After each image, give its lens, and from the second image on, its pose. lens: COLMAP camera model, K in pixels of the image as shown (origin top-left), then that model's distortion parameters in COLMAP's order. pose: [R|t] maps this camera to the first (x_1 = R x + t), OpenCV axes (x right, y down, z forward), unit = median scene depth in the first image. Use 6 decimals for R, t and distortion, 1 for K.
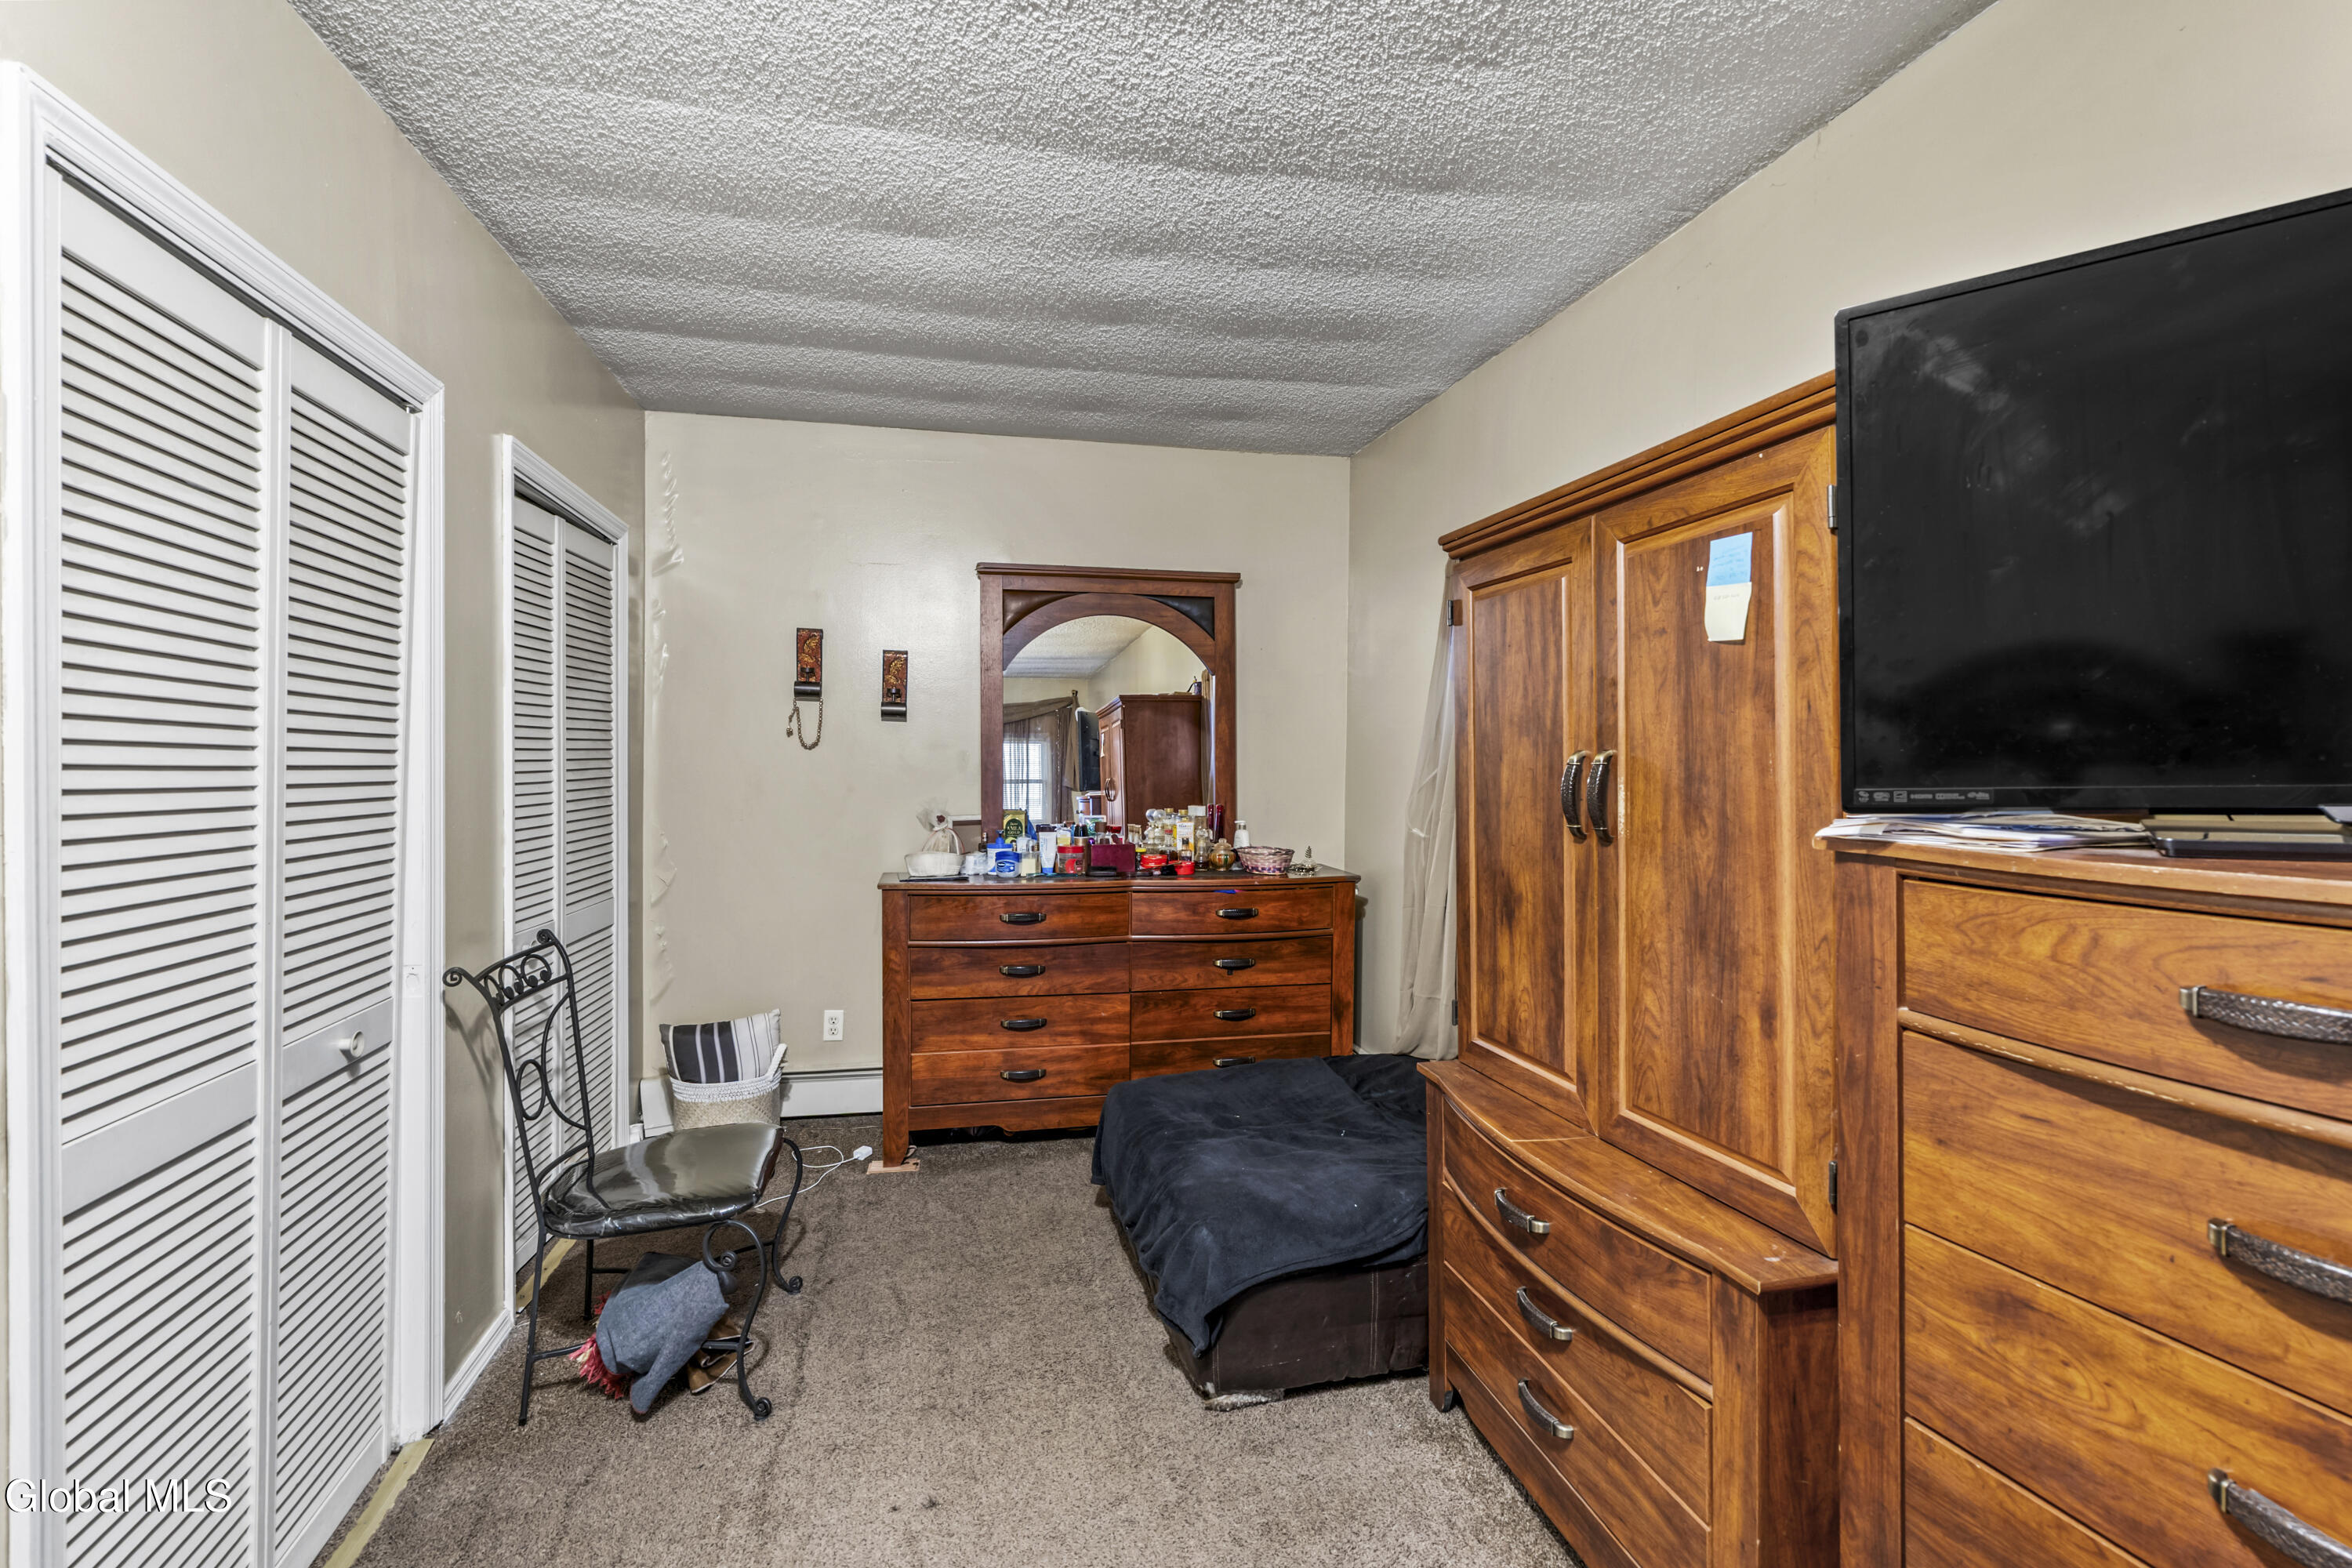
lens RADIAL K [[1082.5, 0, 1176.8], [0, 1082.5, 794.1], [0, 0, 1]] dist [-0.008842, -0.000321]
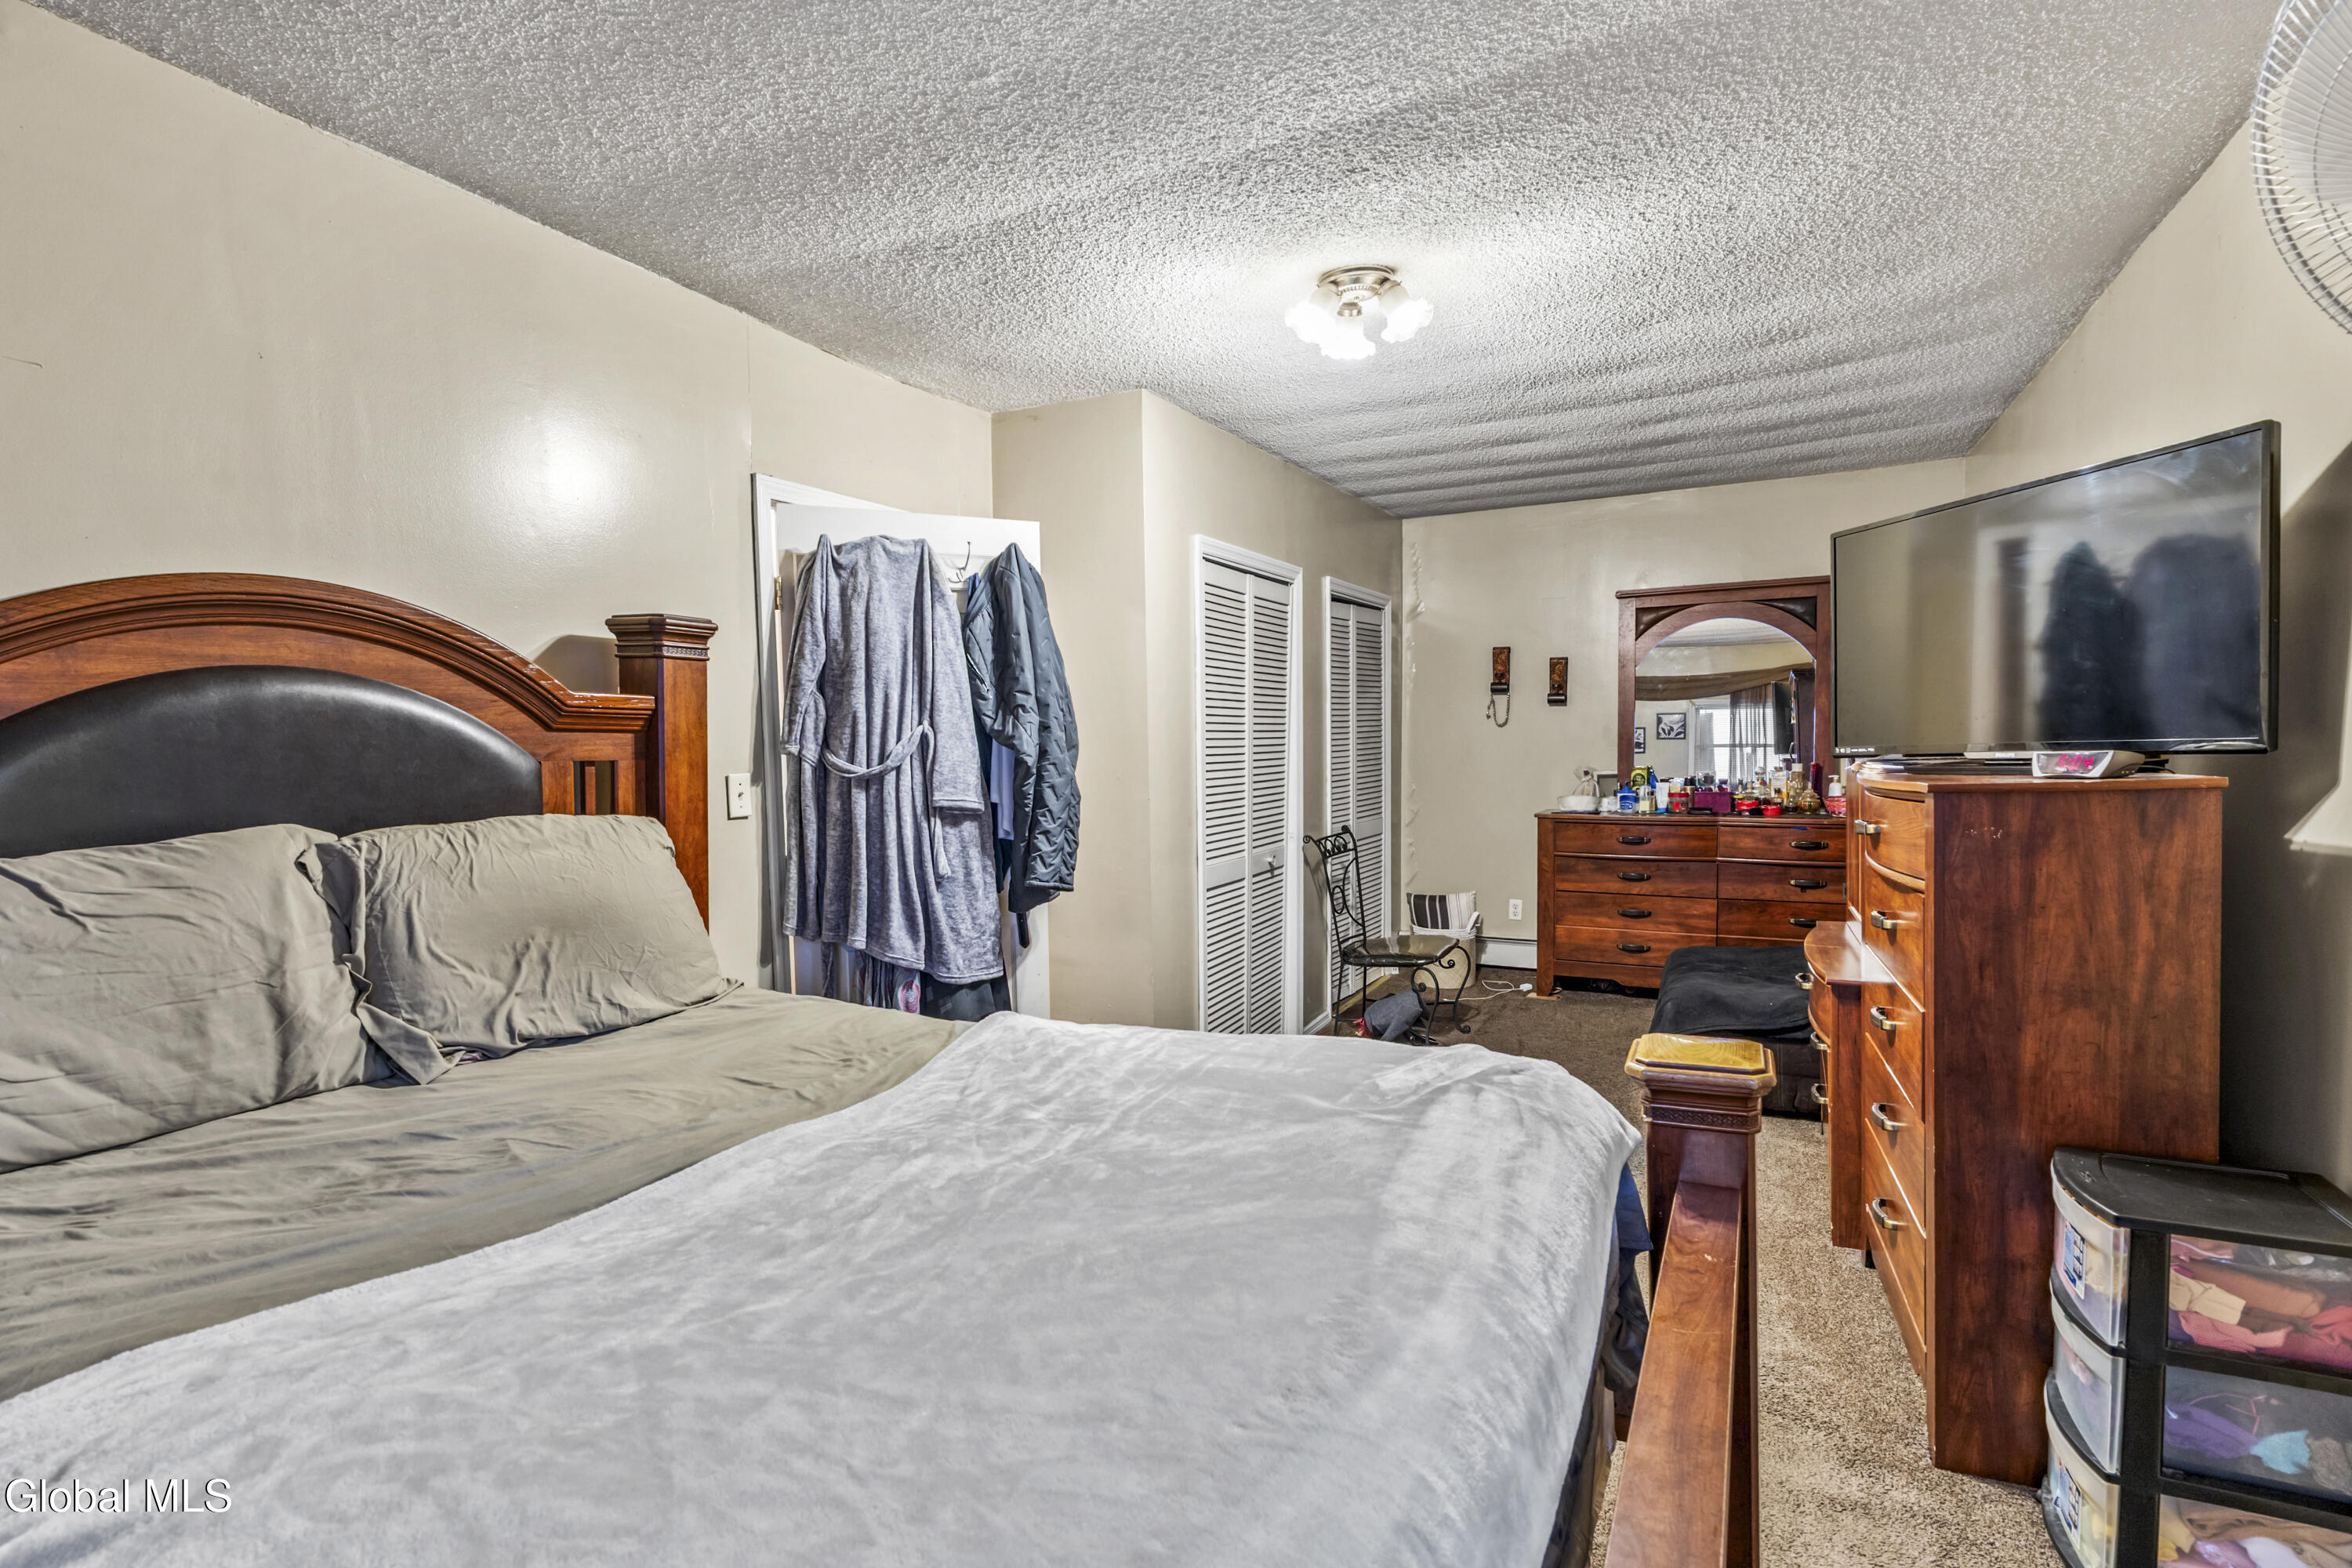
lens RADIAL K [[1082.5, 0, 1176.8], [0, 1082.5, 794.1], [0, 0, 1]] dist [-0.008842, -0.000321]
pose [[0.766504, 0.015272, -0.642058, 0.315366], [0.005450, 0.999527, 0.030282, 0.004861], [0.642216, -0.026710, 0.766058, -0.500853]]
